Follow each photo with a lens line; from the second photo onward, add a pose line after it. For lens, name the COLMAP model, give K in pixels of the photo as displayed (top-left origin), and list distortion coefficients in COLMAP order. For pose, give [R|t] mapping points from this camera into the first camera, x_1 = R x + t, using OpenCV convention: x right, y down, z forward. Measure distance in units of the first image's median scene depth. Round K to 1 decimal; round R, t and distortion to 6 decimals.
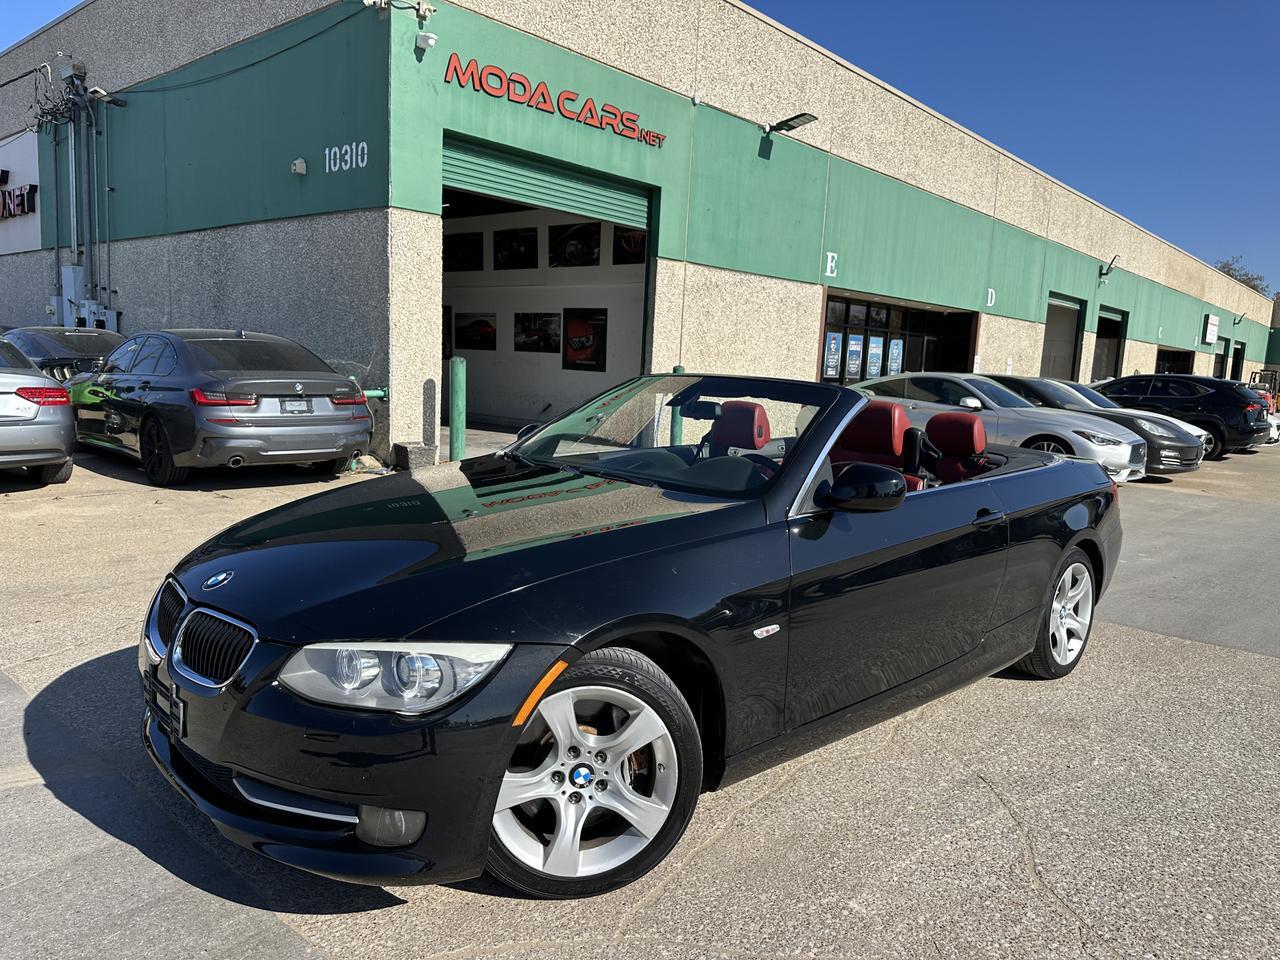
lens RADIAL K [[917.5, 0, 643.2], [0, 917.5, 498.1], [0, 0, 1]] dist [-0.002532, -0.008311]
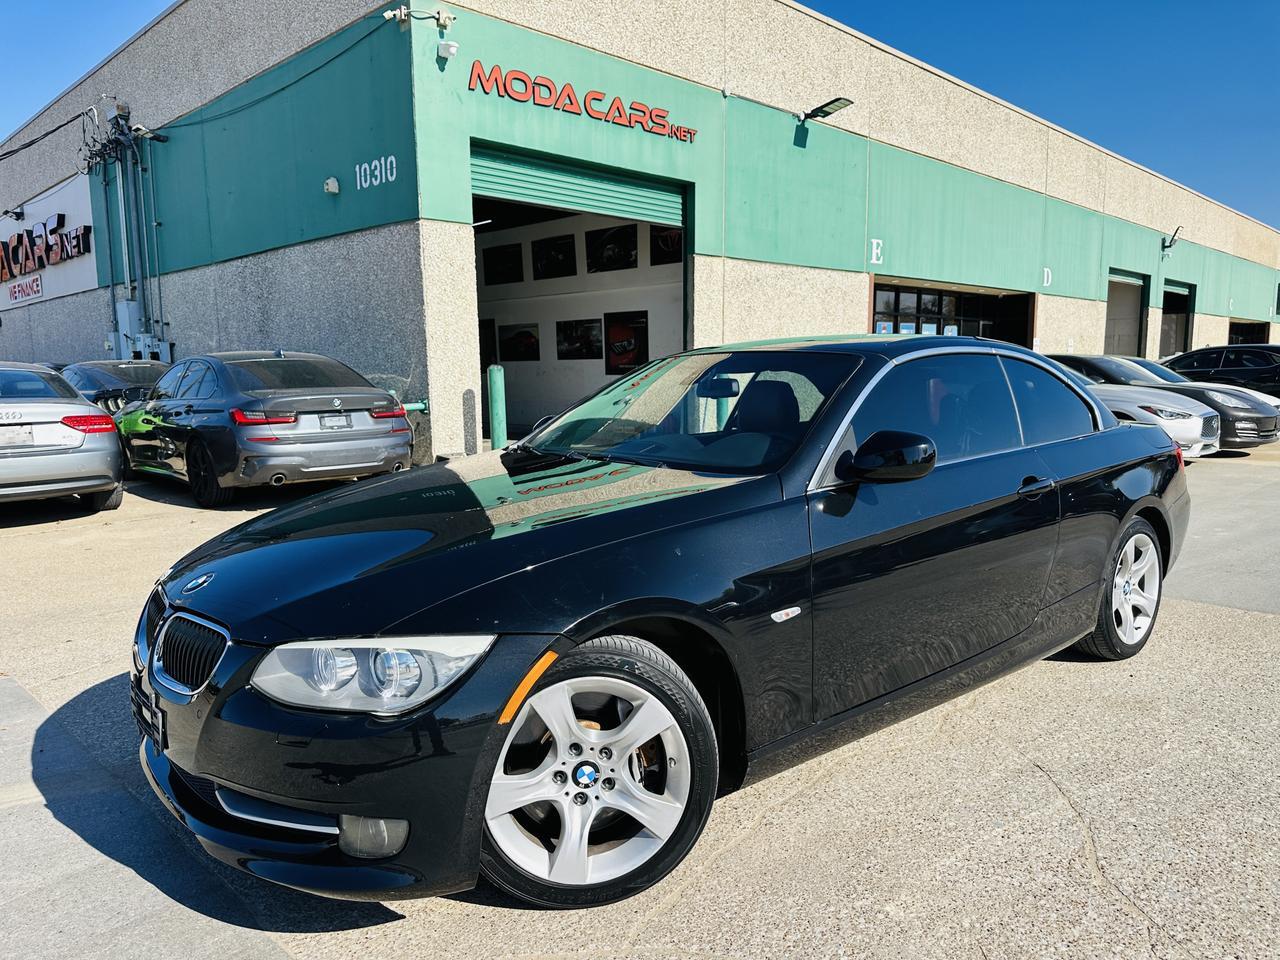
lens RADIAL K [[915.7, 0, 644.2], [0, 915.7, 506.1], [0, 0, 1]] dist [-0.000349, -0.010121]
pose [[0.996666, -0.049240, -0.065062, 0.015055], [0.049228, 0.998786, -0.001783, 0.008437], [0.065070, -0.001425, 0.997880, 0.018682]]
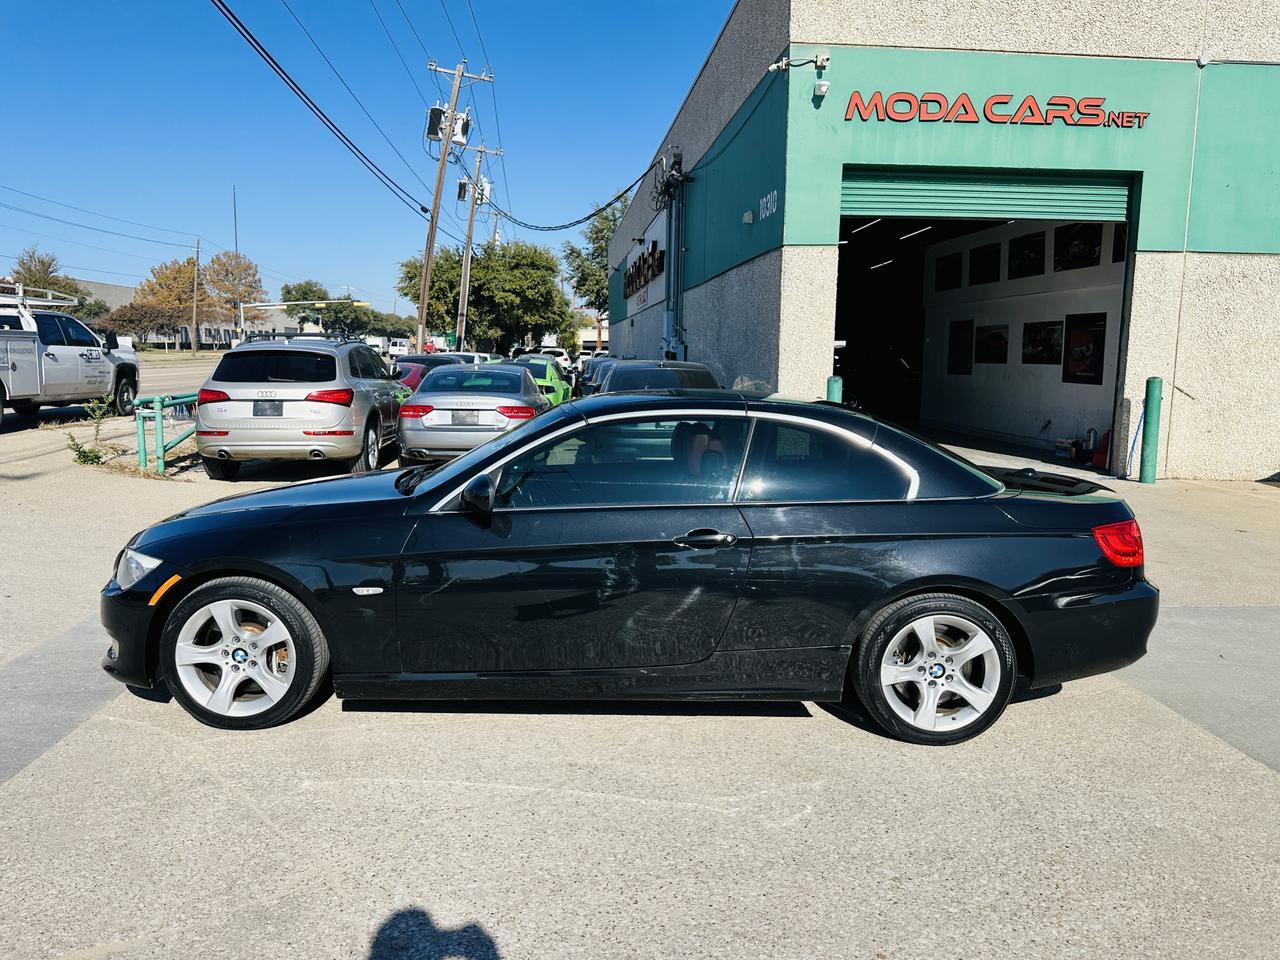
lens RADIAL K [[929.5, 0, 648.4], [0, 929.5, 475.1], [0, 0, 1]] dist [0.059517, -0.075322]
pose [[0.736673, 0.048664, -0.674495, 0.360472], [-0.074465, 0.997179, -0.009384, -0.011976], [0.672136, 0.057140, 0.738219, 0.056069]]
